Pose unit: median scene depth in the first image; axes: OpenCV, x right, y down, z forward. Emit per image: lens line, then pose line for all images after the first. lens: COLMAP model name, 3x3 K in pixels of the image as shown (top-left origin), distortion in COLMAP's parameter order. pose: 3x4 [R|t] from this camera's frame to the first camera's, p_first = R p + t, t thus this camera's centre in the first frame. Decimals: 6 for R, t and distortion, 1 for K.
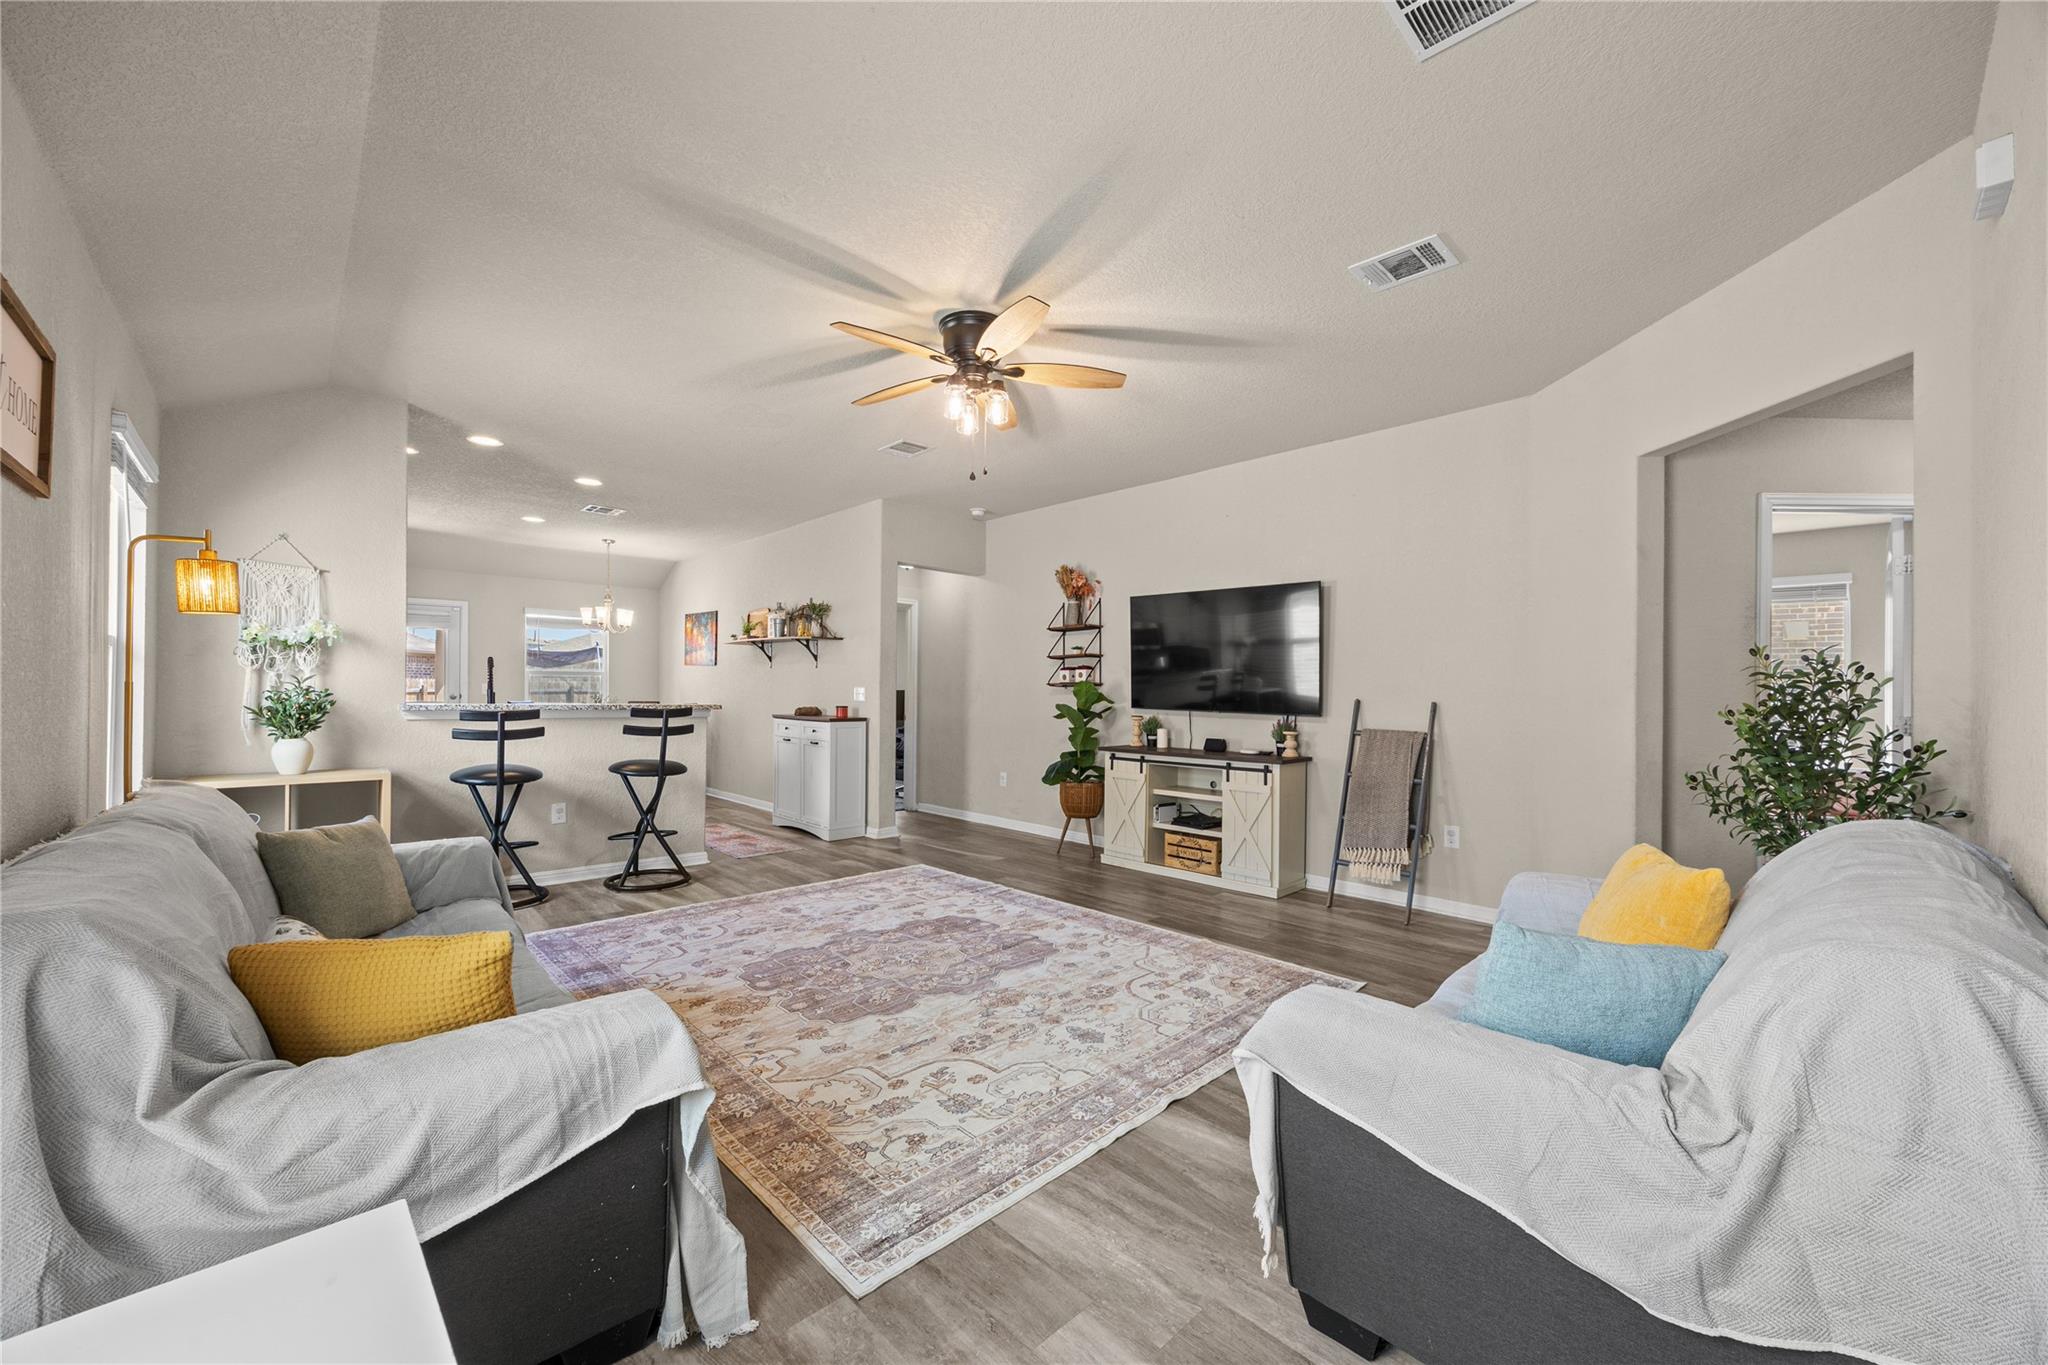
lens RADIAL K [[778.1, 0, 1015.3], [0, 778.1, 692.2], [0, 0, 1]] dist [-0.004003, 0.000880]
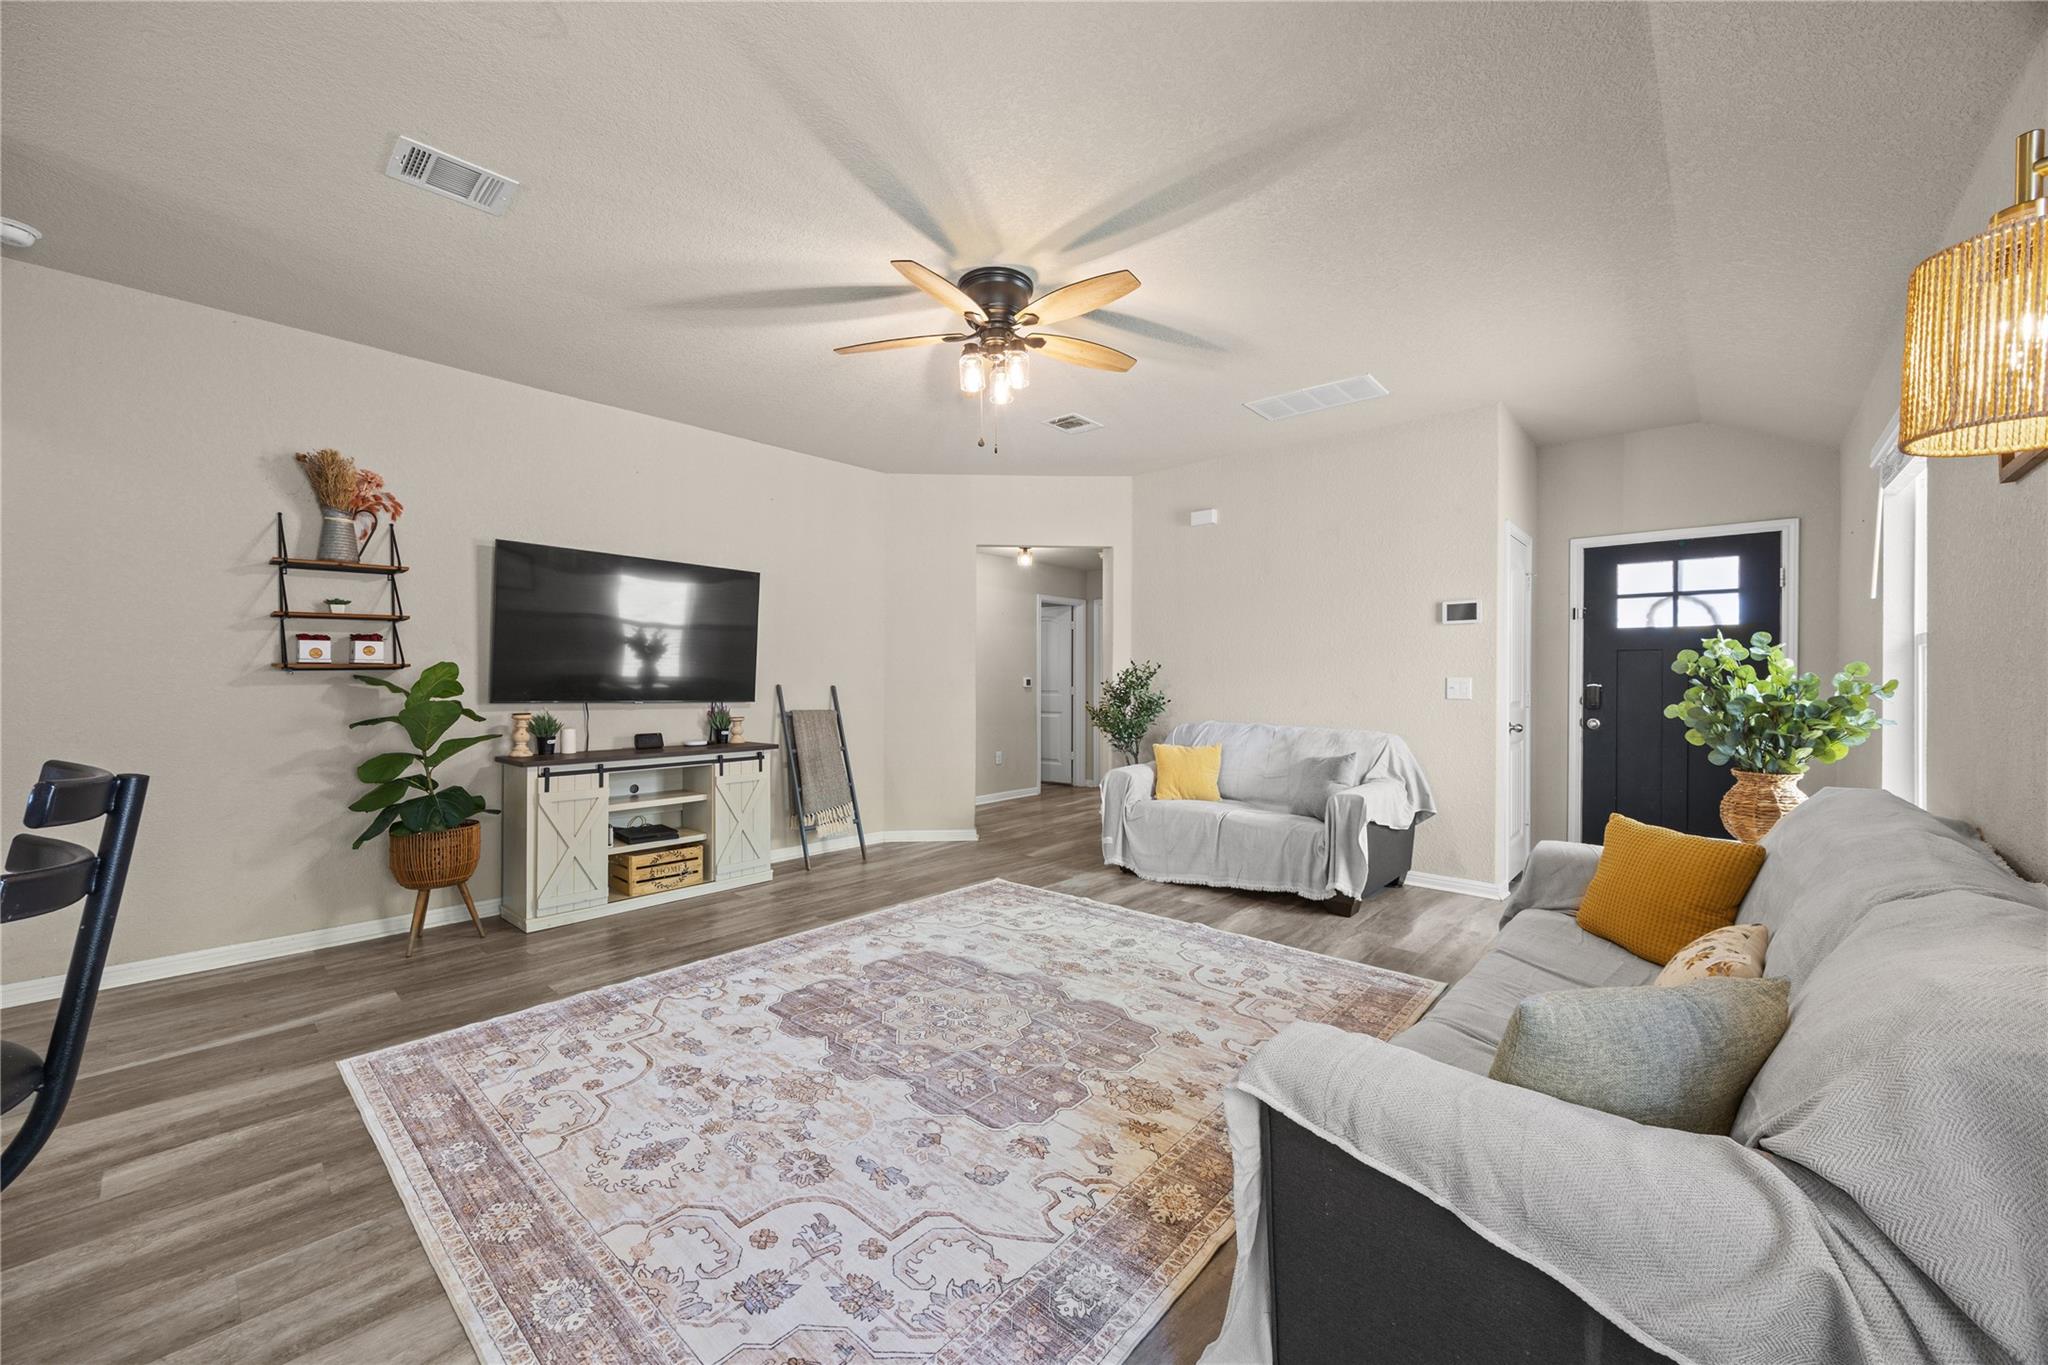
lens RADIAL K [[778.1, 0, 1016.9], [0, 778.1, 678.3], [0, 0, 1]] dist [-0.004003, 0.000880]
pose [[-0.074280, -0.007203, 0.997211, -0.770268], [-0.002271, 0.999973, 0.007054, -0.009121], [-0.997235, -0.001741, -0.074294, 0.820605]]
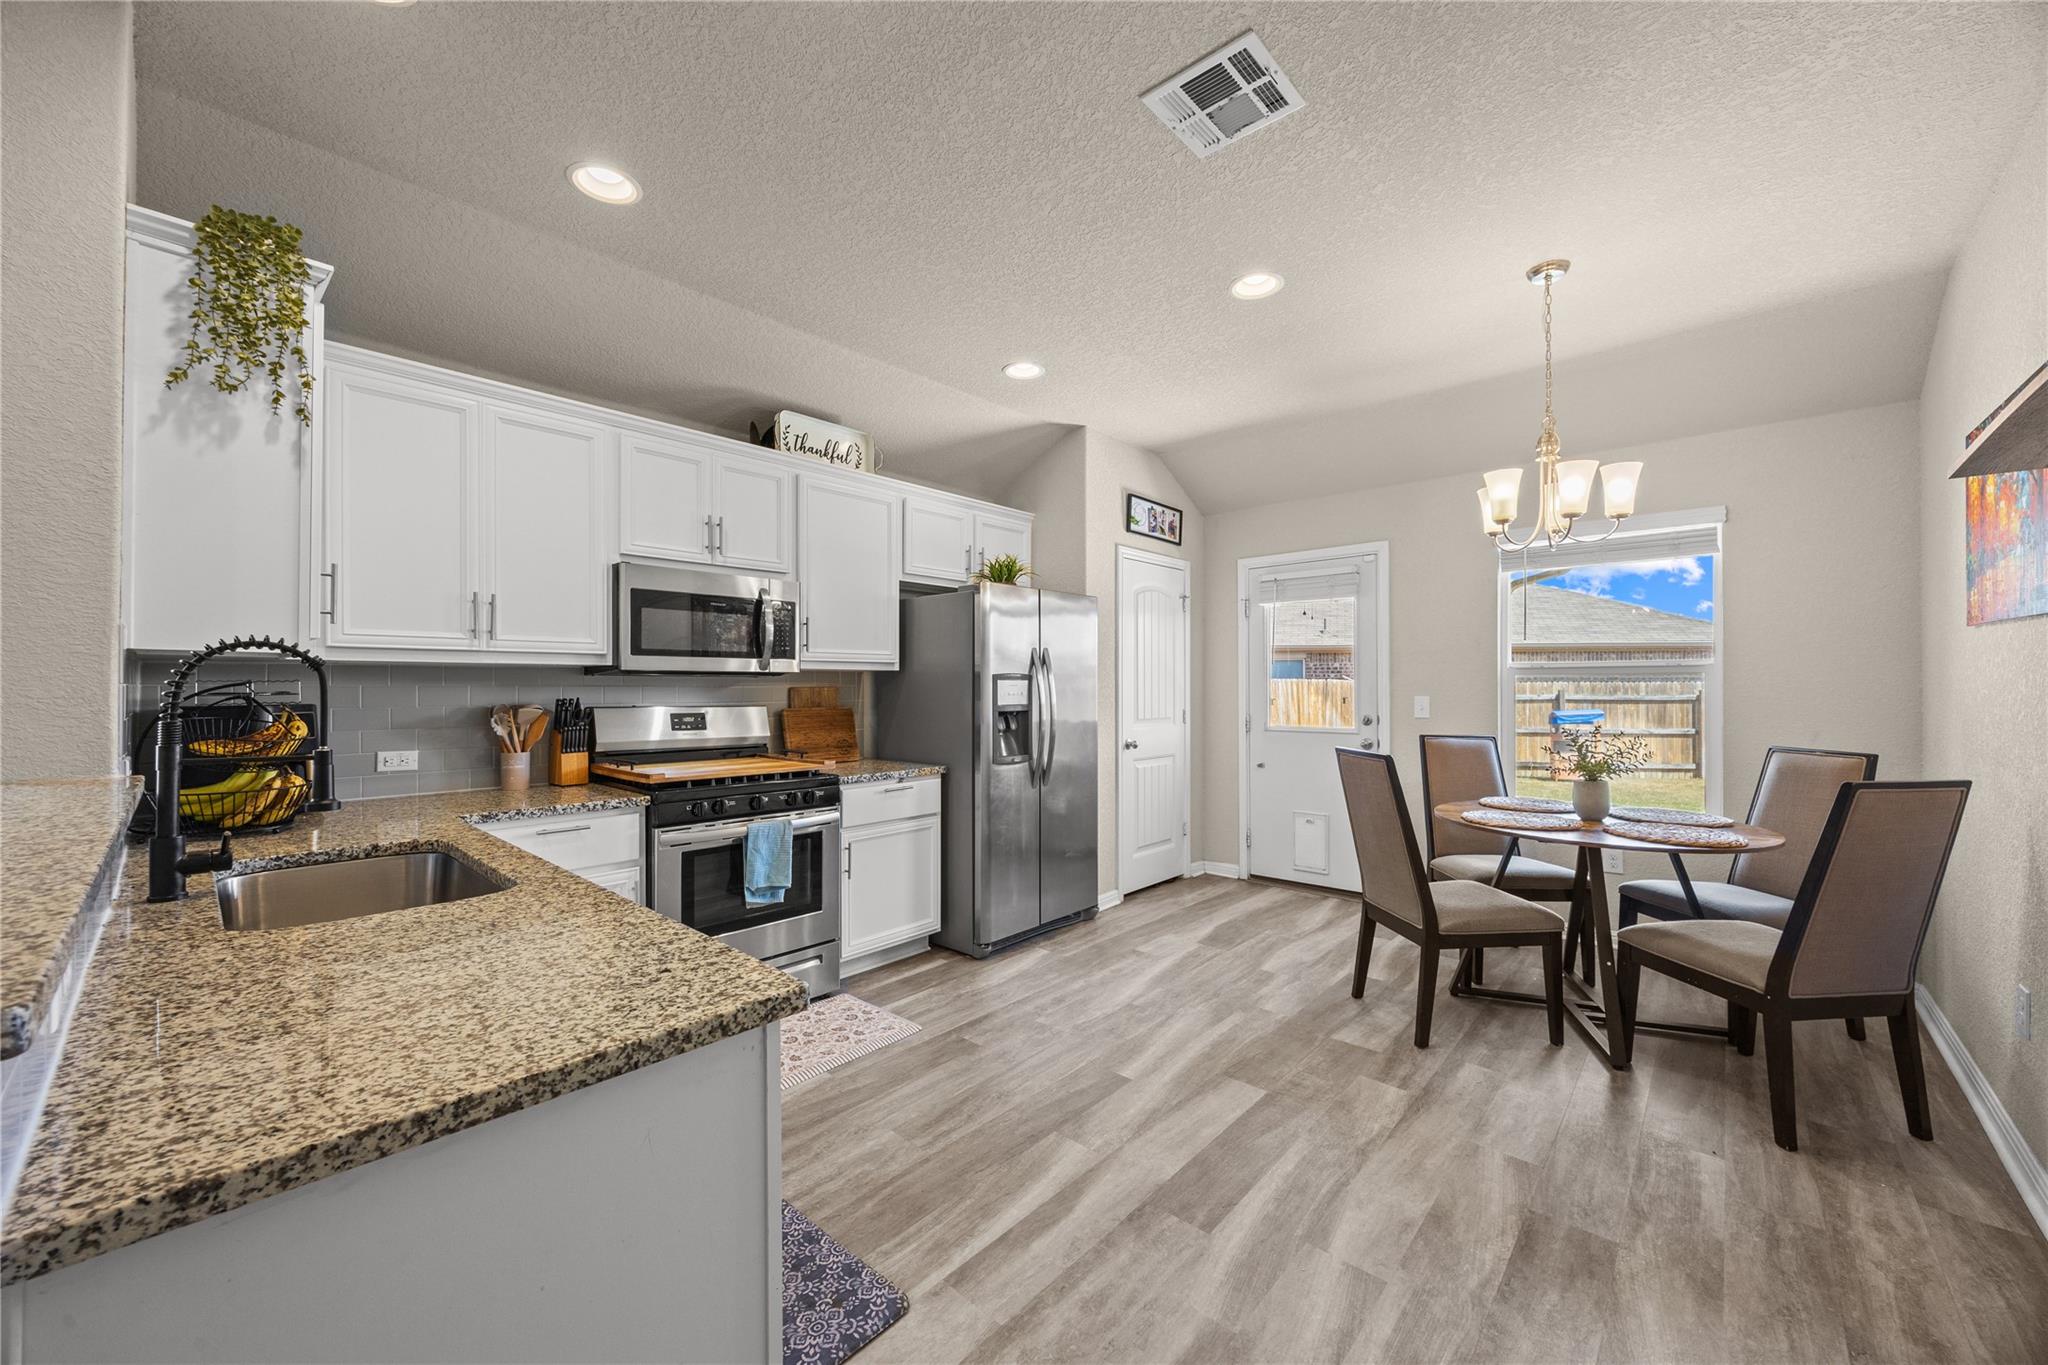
lens RADIAL K [[778.1, 0, 1015.2], [0, 778.1, 688.9], [0, 0, 1]] dist [-0.004003, 0.000880]
pose [[0.068156, -0.008353, -0.997640, -0.408064], [0.001615, 0.999965, -0.008262, -0.024764], [0.997673, -0.001048, 0.068167, 1.461506]]
